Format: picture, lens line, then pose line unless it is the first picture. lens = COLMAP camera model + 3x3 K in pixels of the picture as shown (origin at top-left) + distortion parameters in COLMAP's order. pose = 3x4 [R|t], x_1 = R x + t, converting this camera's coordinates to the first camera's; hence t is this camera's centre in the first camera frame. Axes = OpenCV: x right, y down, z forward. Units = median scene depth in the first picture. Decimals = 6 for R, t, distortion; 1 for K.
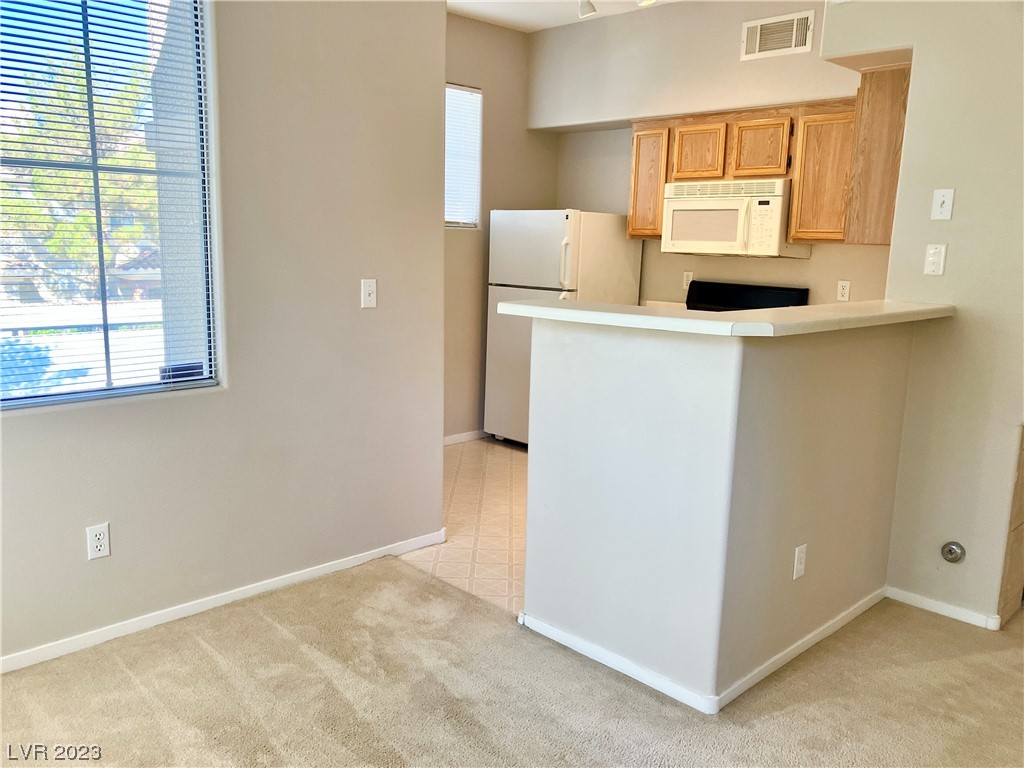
lens RADIAL K [[861.1, 0, 508.8], [0, 861.1, 389.5], [0, 0, 1]] dist [0.002244, -0.004209]
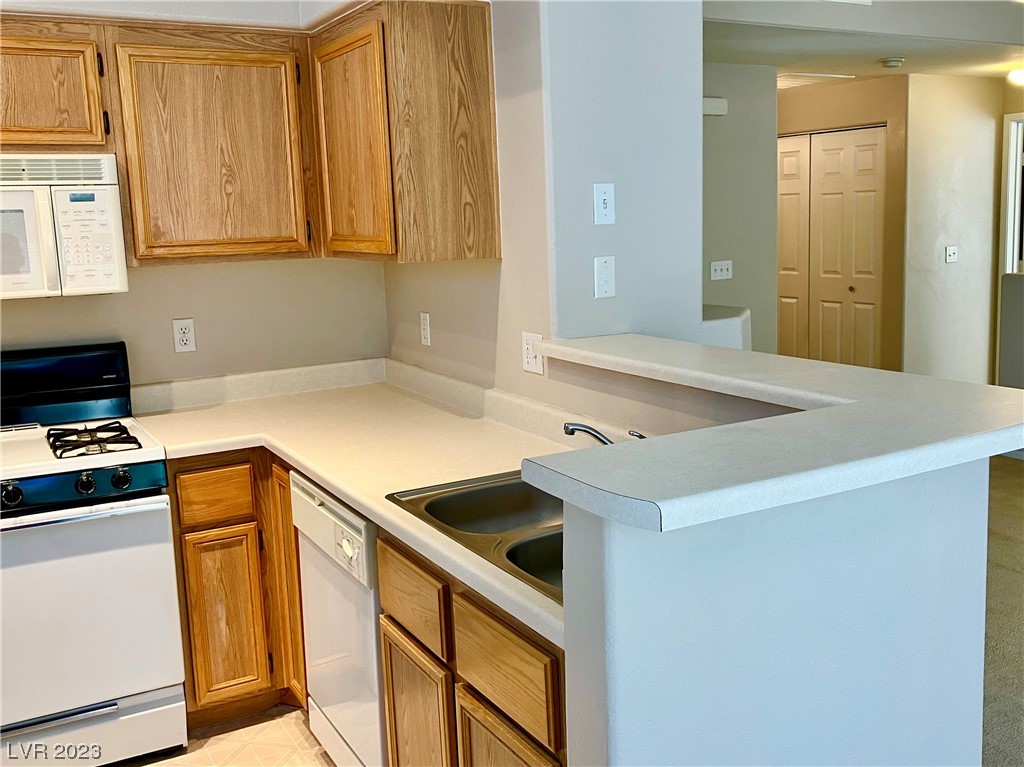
lens RADIAL K [[1041.0, 0, 586.9], [0, 1041.0, 364.4], [0, 0, 1]] dist [-0.004480, 0.006738]
pose [[0.232383, -0.178537, 0.956097, -0.252662], [0.199658, 0.970830, 0.132761, -0.133937], [-0.951911, 0.160041, 0.261251, 0.529614]]
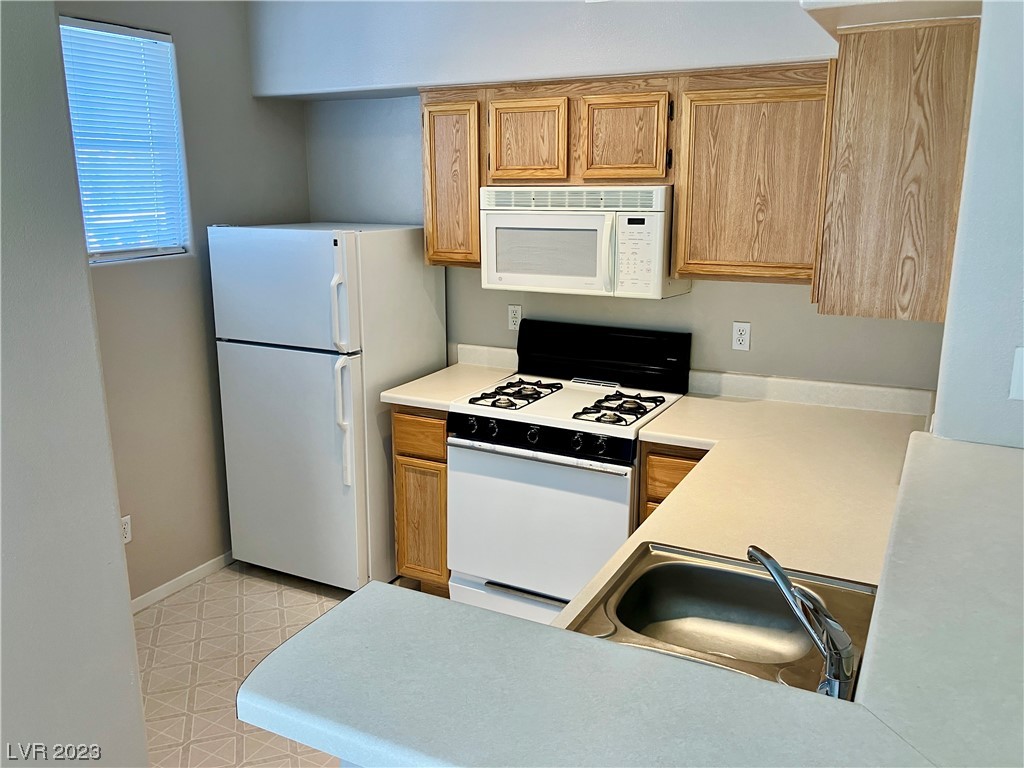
lens RADIAL K [[849.0, 0, 520.5], [0, 849.0, 371.5], [0, 0, 1]] dist [0.093189, -0.182723]
pose [[0.951872, -0.097452, 0.290589, 0.005063], [0.081067, 0.994391, 0.067930, -0.146428], [-0.295579, -0.041103, 0.954434, 0.370683]]
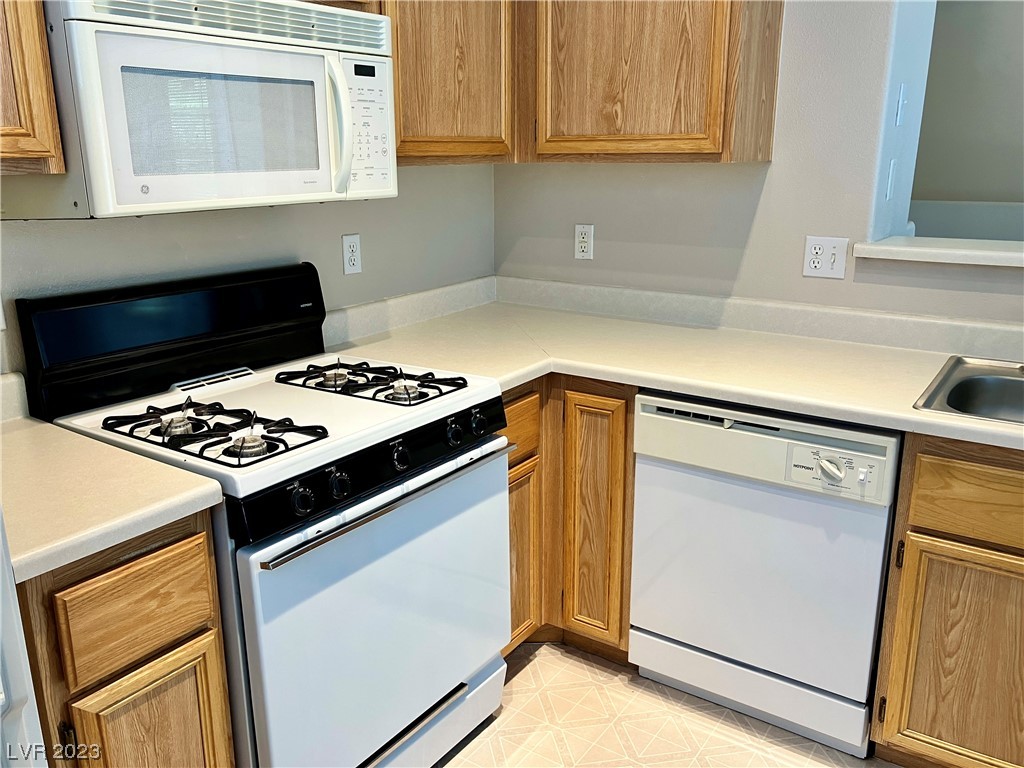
lens RADIAL K [[835.6, 0, 499.4], [0, 835.6, 380.8], [0, 0, 1]] dist [-0.000261, 0.001401]
pose [[-0.171556, -0.287355, 0.942335, -0.126506], [0.169637, 0.933613, 0.315579, -0.185487], [-0.970460, 0.213994, -0.111421, 0.972474]]
